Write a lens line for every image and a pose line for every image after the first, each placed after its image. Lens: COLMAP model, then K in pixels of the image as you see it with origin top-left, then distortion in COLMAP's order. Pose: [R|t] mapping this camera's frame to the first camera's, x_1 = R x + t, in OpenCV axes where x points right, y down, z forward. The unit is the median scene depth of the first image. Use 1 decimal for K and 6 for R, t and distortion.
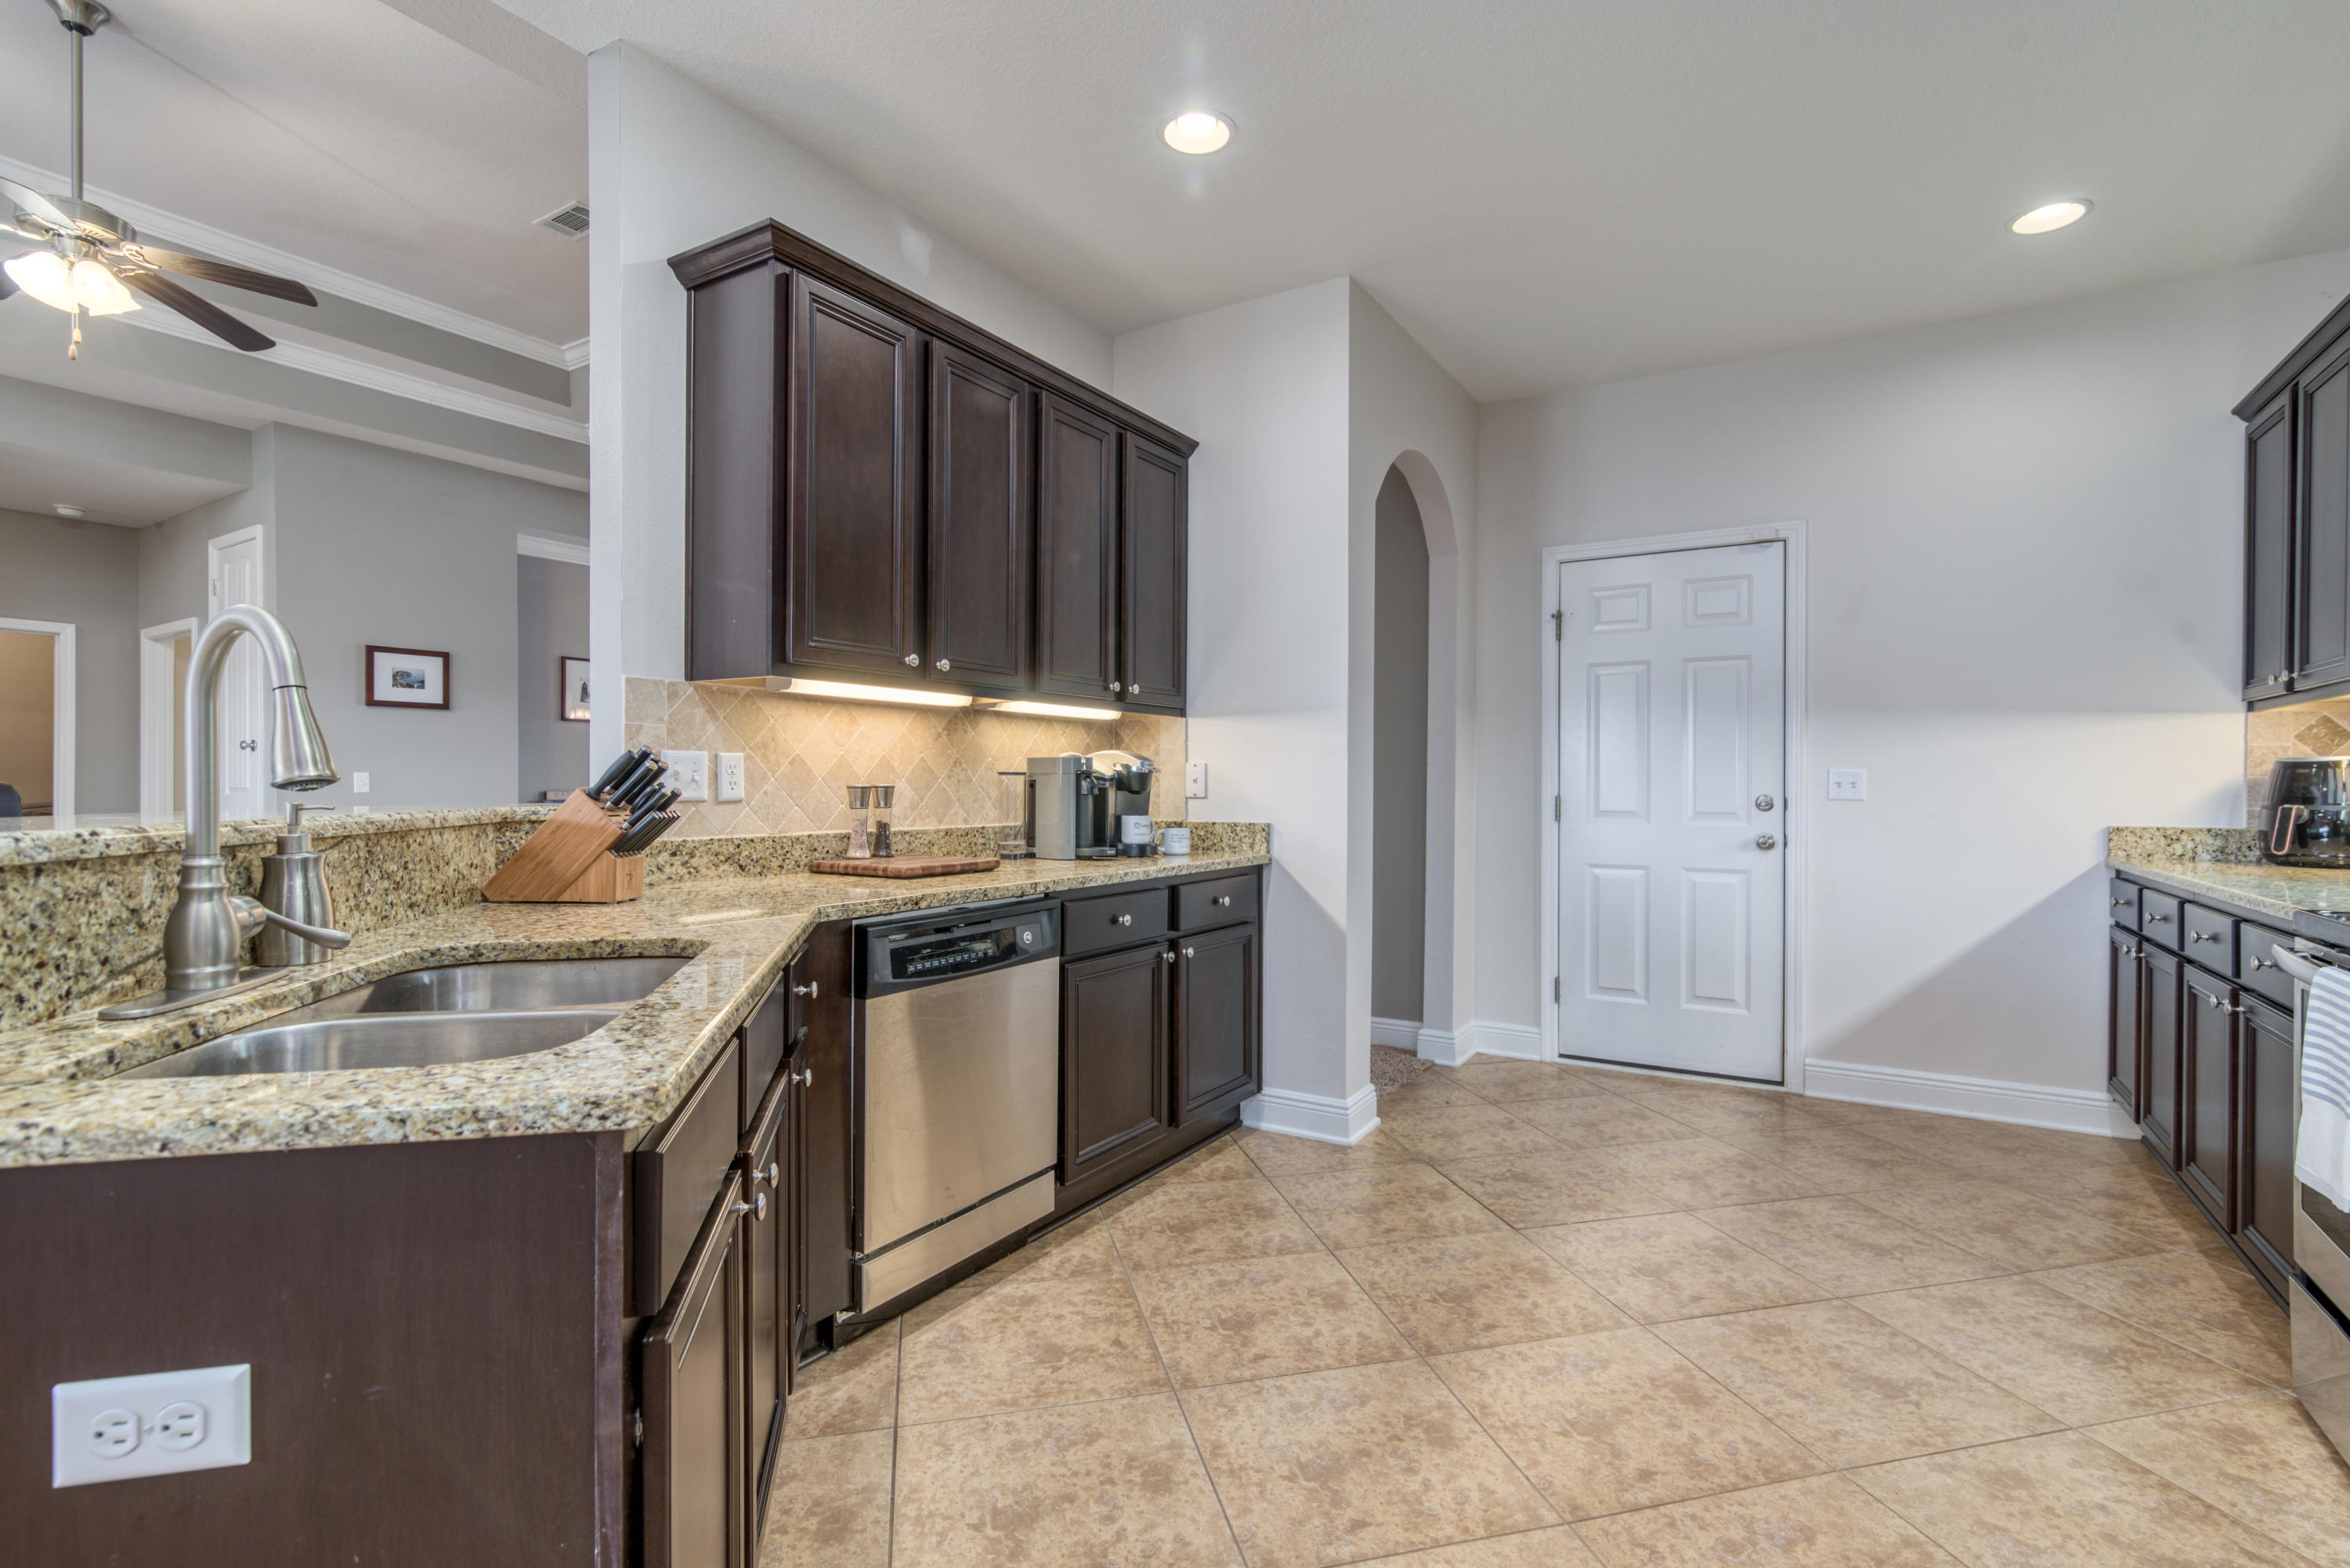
lens RADIAL K [[1079.5, 0, 1192.2], [0, 1079.5, 797.4], [0, 0, 1]] dist [-0.003109, -0.000197]
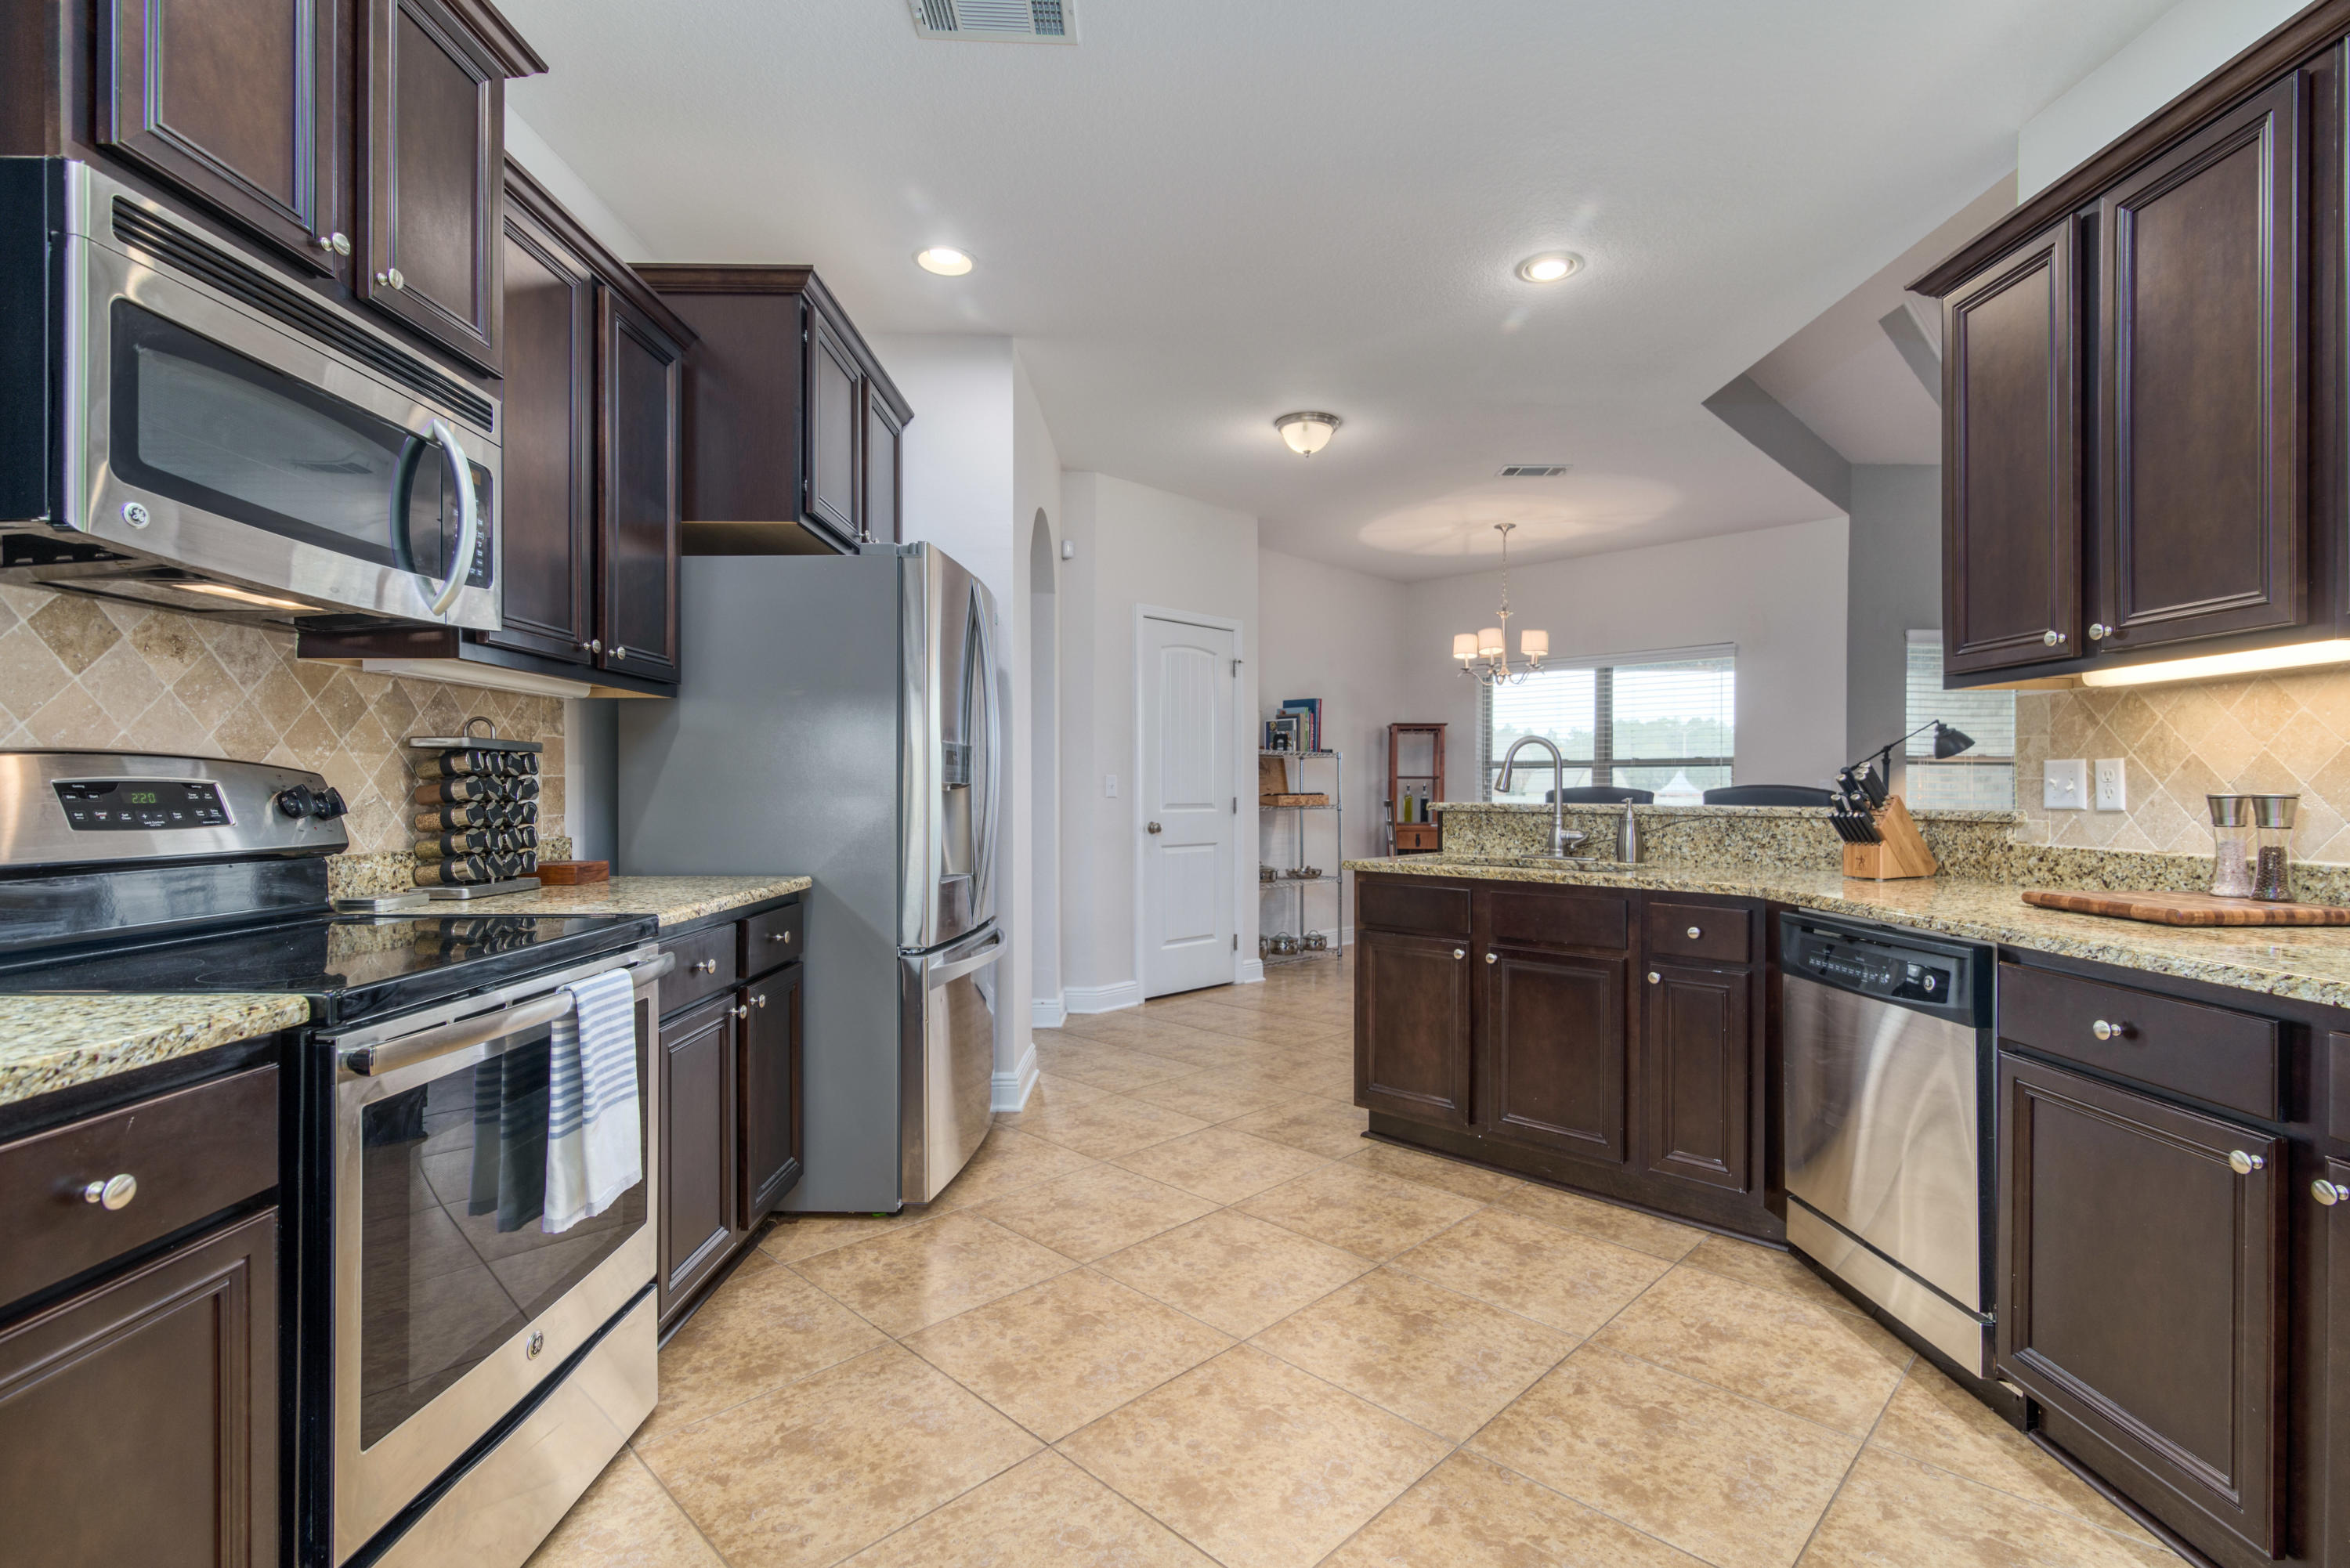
lens RADIAL K [[1079.5, 0, 1203.1], [0, 1079.5, 799.1], [0, 0, 1]] dist [-0.003109, -0.000197]
pose [[-0.843520, 0.001488, -0.537096, 0.668256], [-0.009076, 0.999814, 0.017025, -0.014170], [0.537022, 0.019235, -0.843349, 1.260020]]
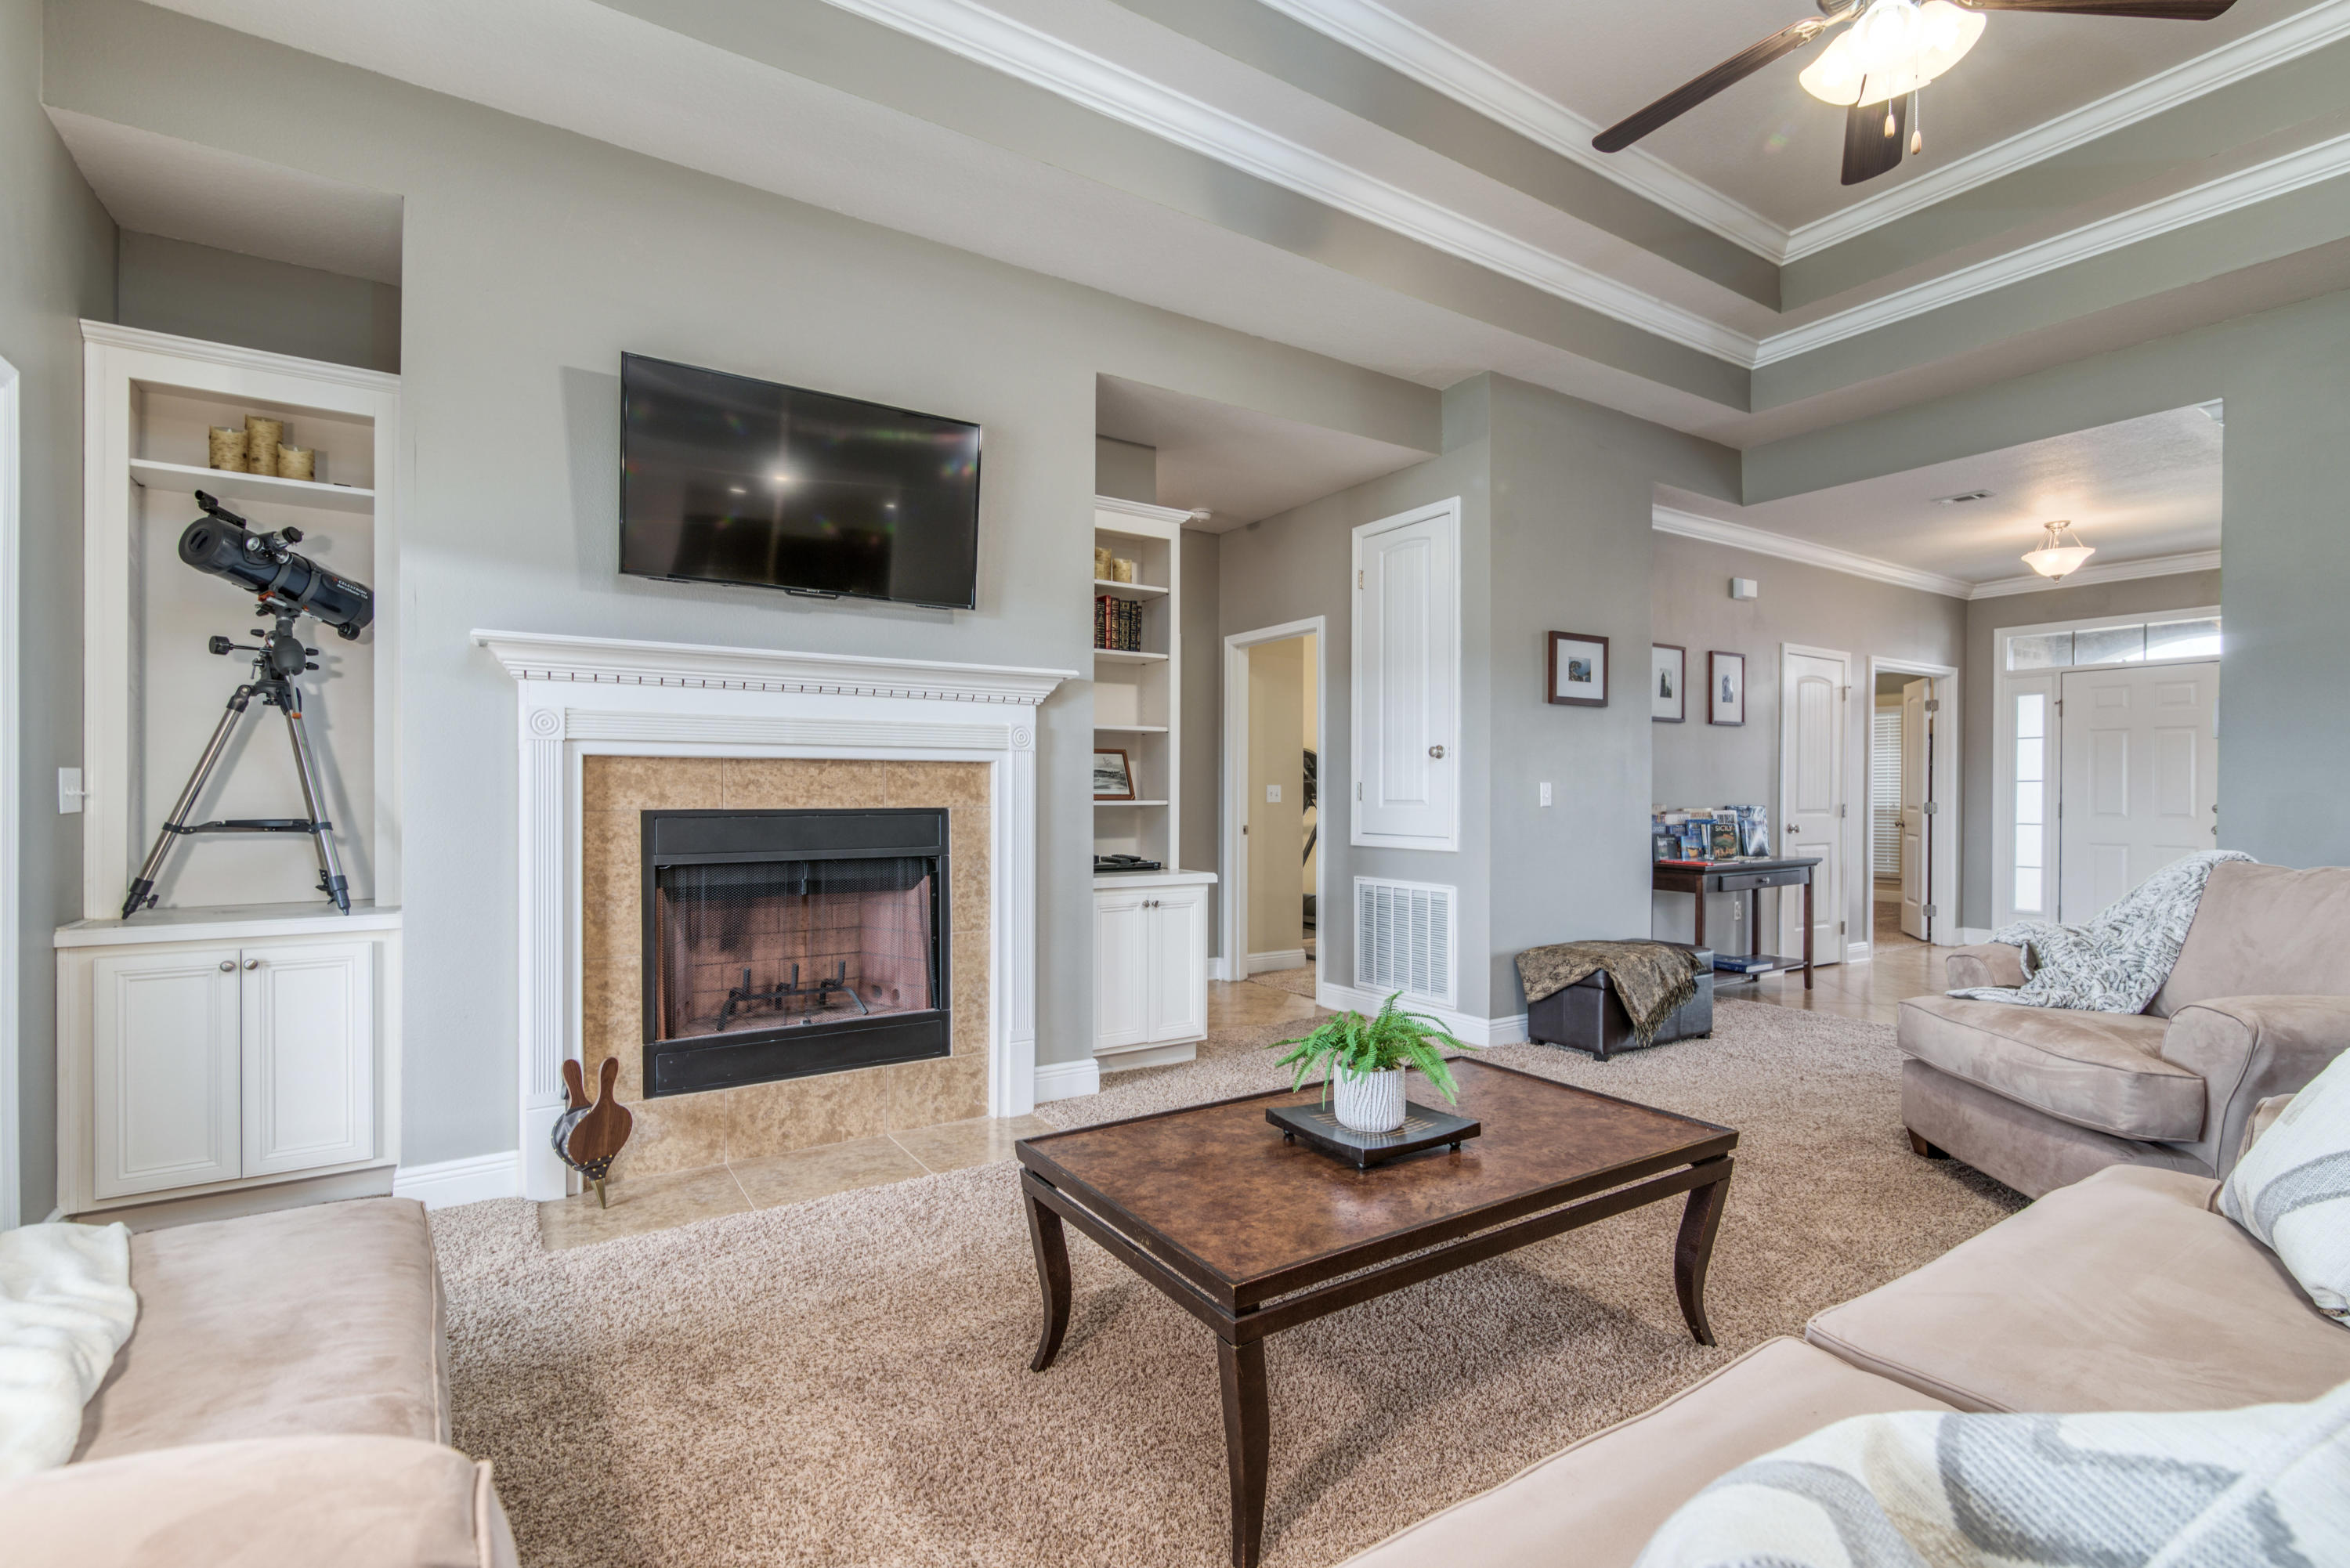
lens RADIAL K [[1079.5, 0, 1197.5], [0, 1079.5, 790.3], [0, 0, 1]] dist [-0.003109, -0.000197]
pose [[0.904061, -0.000801, -0.427403, -1.414597], [-0.005040, 0.999909, -0.012535, -0.010795], [0.427374, 0.013486, 0.903974, 0.264160]]
